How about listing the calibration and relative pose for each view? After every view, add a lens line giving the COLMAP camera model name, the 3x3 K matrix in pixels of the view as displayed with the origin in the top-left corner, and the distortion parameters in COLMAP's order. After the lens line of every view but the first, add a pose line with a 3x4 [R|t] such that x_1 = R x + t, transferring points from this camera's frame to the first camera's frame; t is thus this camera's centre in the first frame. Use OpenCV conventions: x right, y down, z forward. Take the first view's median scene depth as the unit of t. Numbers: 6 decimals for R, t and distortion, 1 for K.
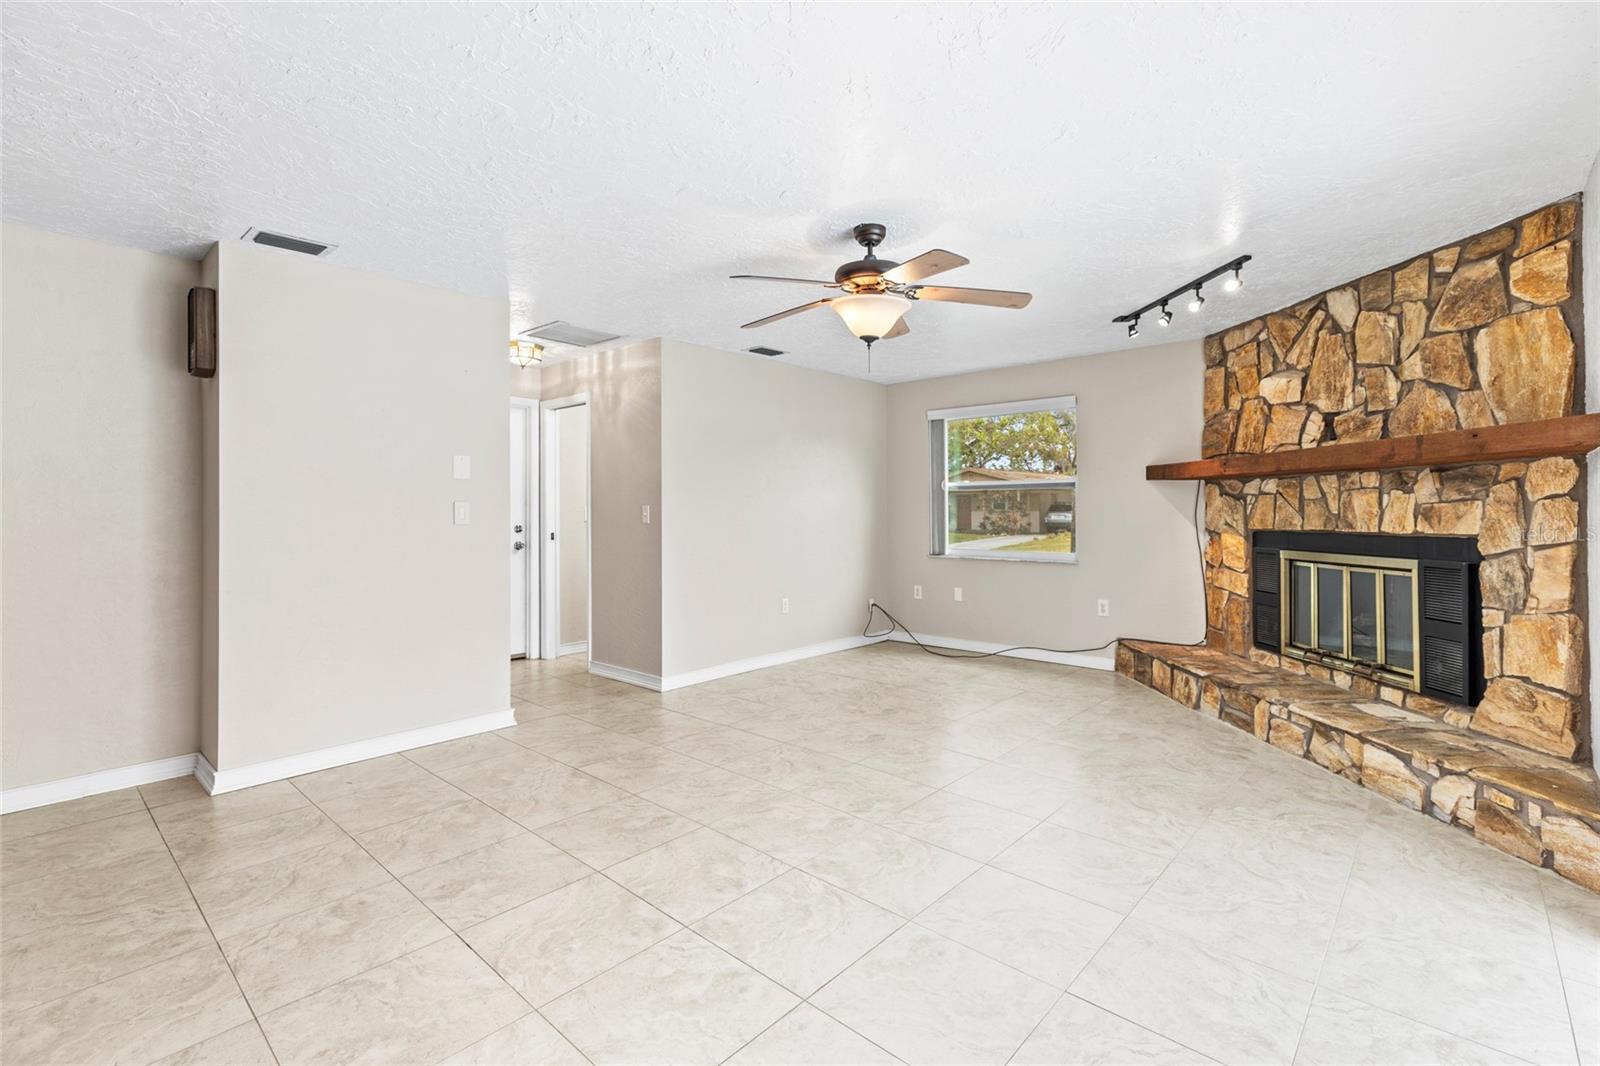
lens RADIAL K [[720.9, 0, 806.7], [0, 720.9, 496.9], [0, 0, 1]] dist [0.002098, 0.000076]
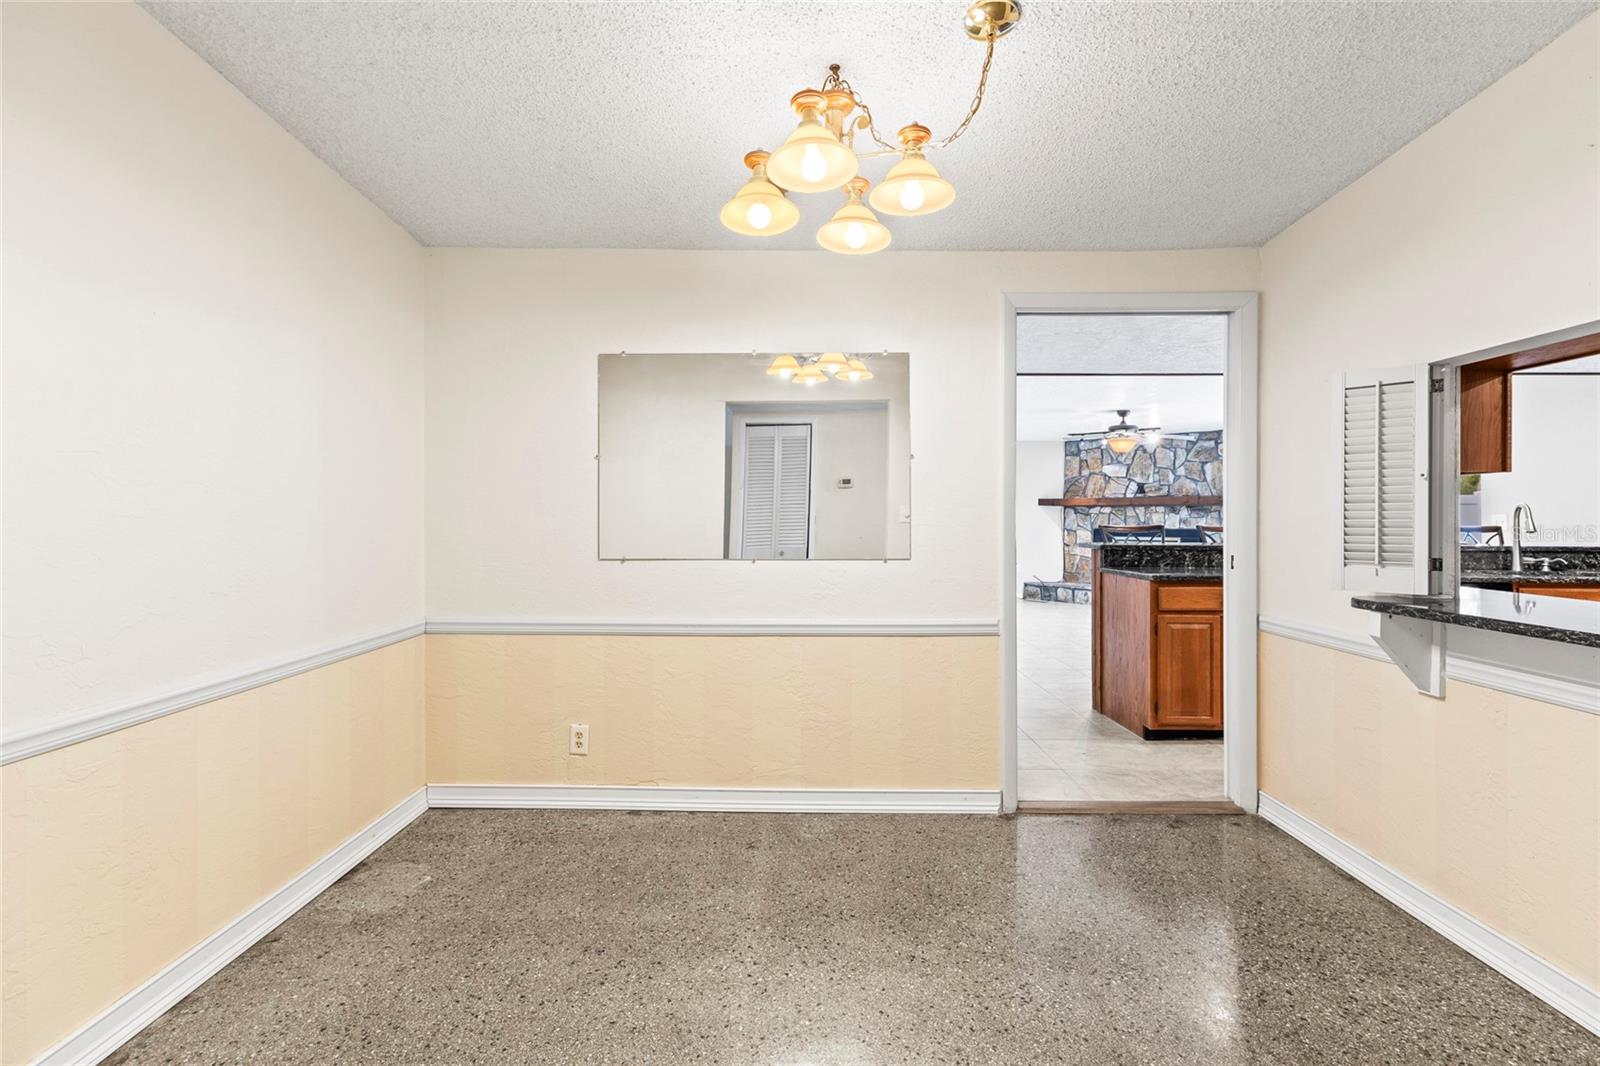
lens RADIAL K [[711.4, 0, 798.4], [0, 711.4, 521.6], [0, 0, 1]] dist [0.003088, 0.000403]
pose [[0.753859, 0.002653, 0.657031, -2.010255], [-0.016671, 0.999747, 0.015091, 0.005352], [-0.656824, -0.022330, 0.753713, -0.137994]]
